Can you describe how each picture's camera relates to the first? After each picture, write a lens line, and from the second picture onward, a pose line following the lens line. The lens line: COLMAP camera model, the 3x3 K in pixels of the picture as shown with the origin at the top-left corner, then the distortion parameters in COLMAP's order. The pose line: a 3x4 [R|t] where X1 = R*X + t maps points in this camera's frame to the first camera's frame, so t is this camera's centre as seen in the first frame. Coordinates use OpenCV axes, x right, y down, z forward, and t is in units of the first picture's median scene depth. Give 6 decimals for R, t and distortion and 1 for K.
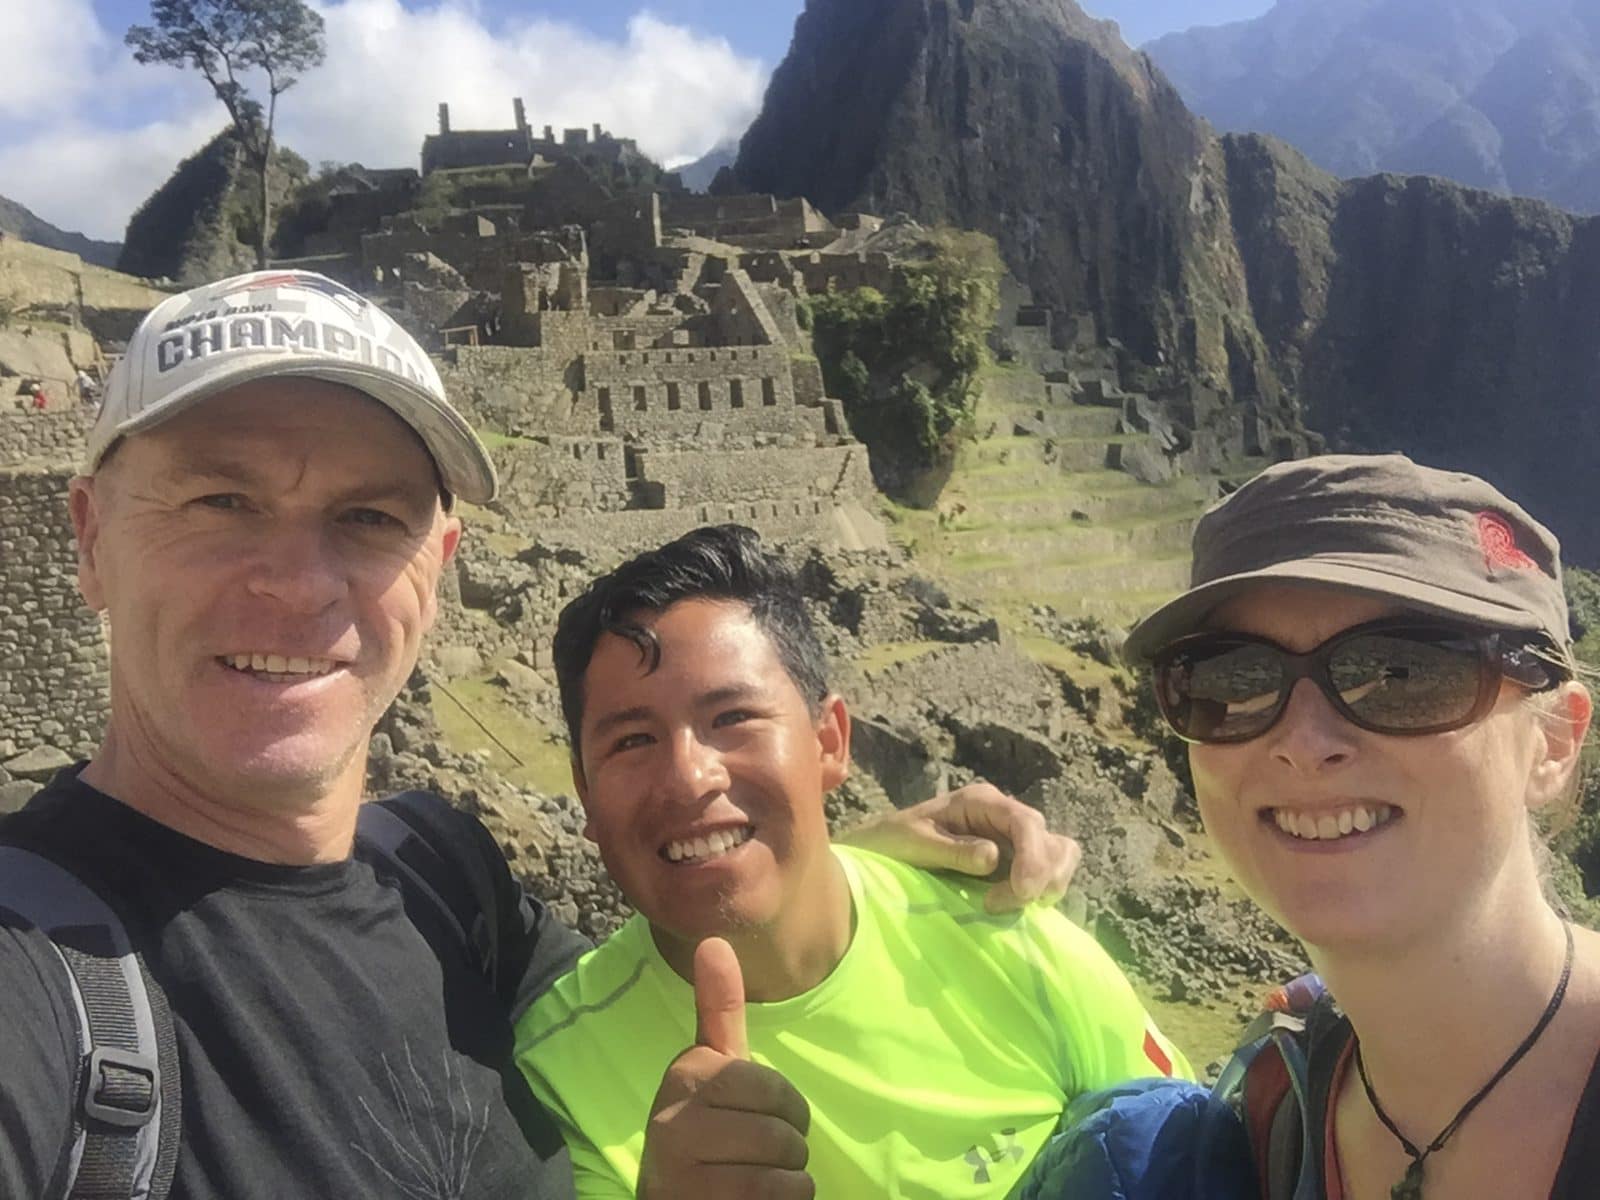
lens RADIAL K [[1493.1, 0, 797.9], [0, 1493.1, 596.9], [0, 0, 1]] dist [-0.009565, 0.000000]
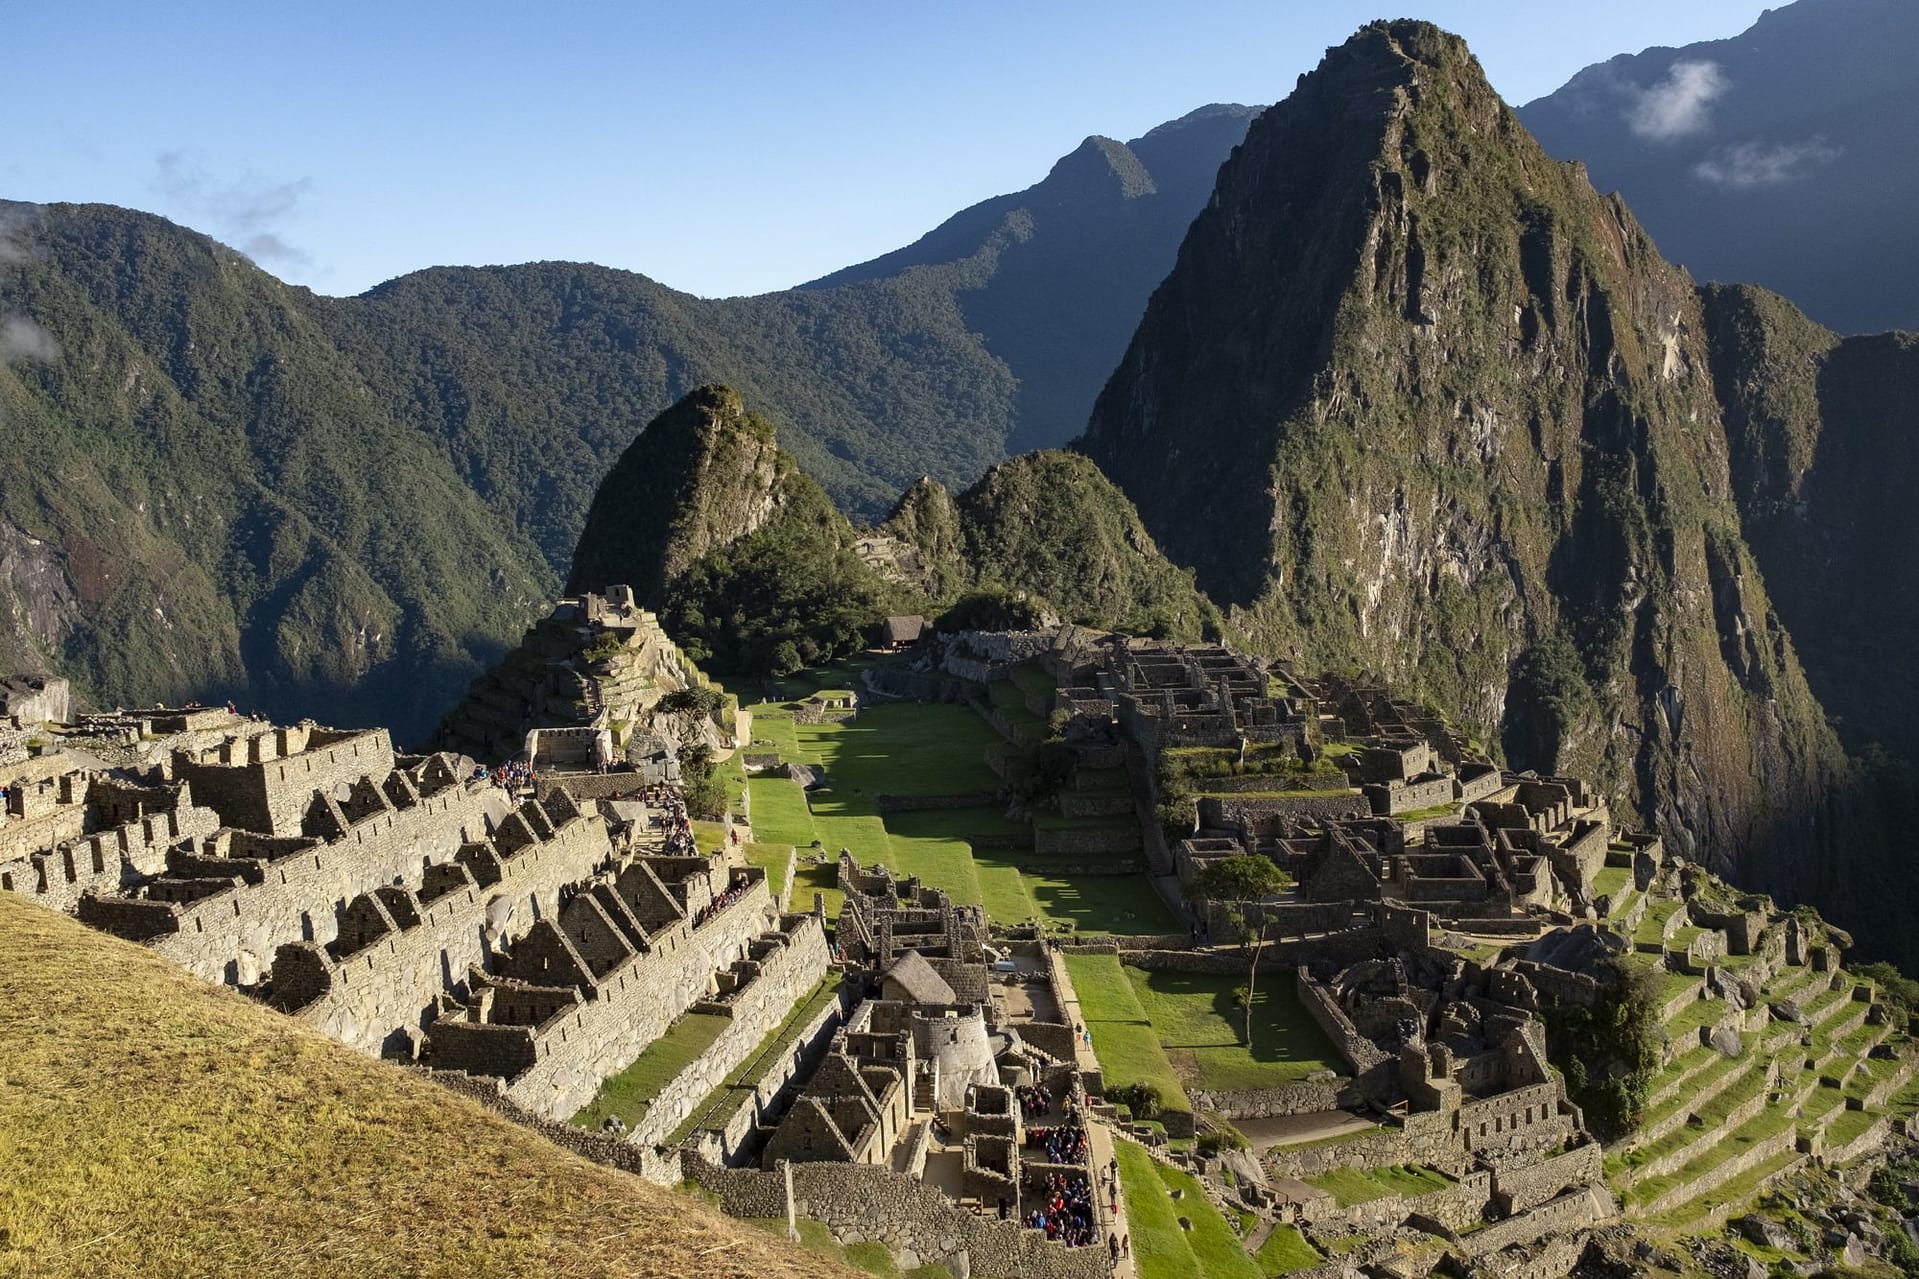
lens RADIAL K [[1887.9, 0, 957.9], [0, 1887.9, 642.9], [0, 0, 1]] dist [-0.069853, 0.000000]
pose [[0.995454, 0.039855, -0.086503, -0.055892], [-0.043661, 0.998139, -0.042564, -0.058959], [0.084645, 0.046148, 0.995342, -0.127463]]
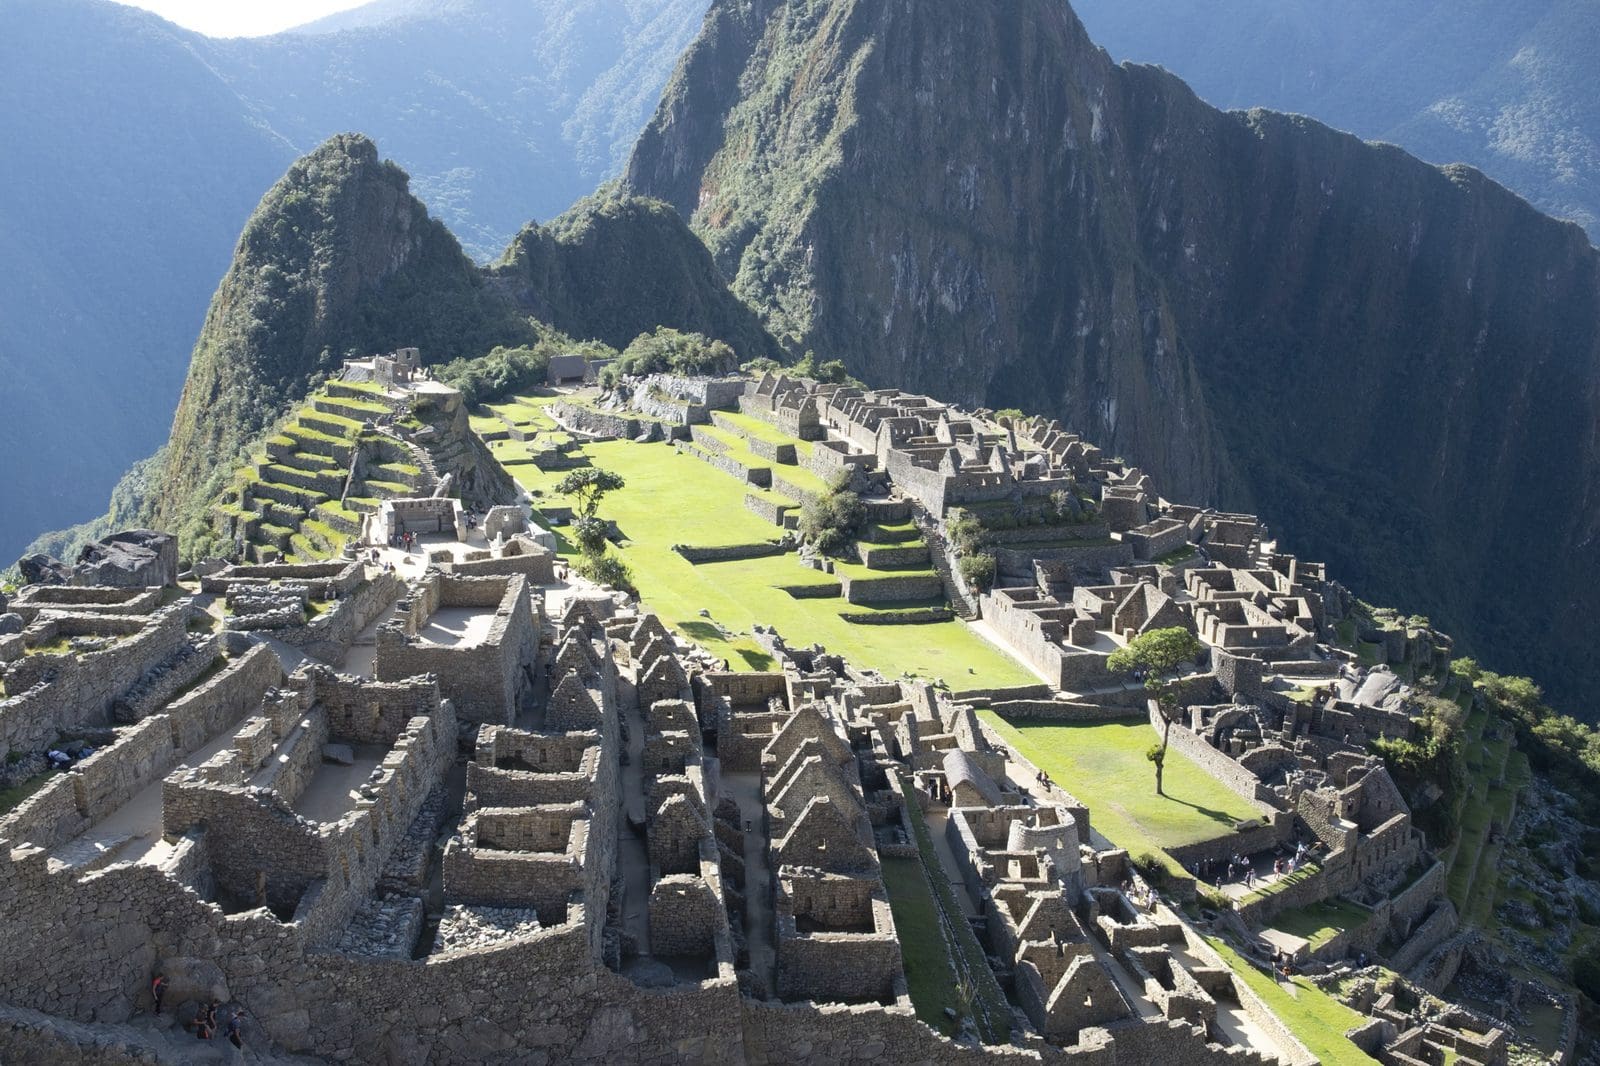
lens RADIAL K [[1574.1, 0, 800.3], [0, 1574.1, 531.7], [0, 0, 1]] dist [-0.069853, 0.000000]
pose [[0.989191, 0.025588, 0.144382, -0.119233], [-0.035462, 0.997174, 0.066236, -0.069413], [-0.142279, -0.070641, 0.987303, -0.093664]]
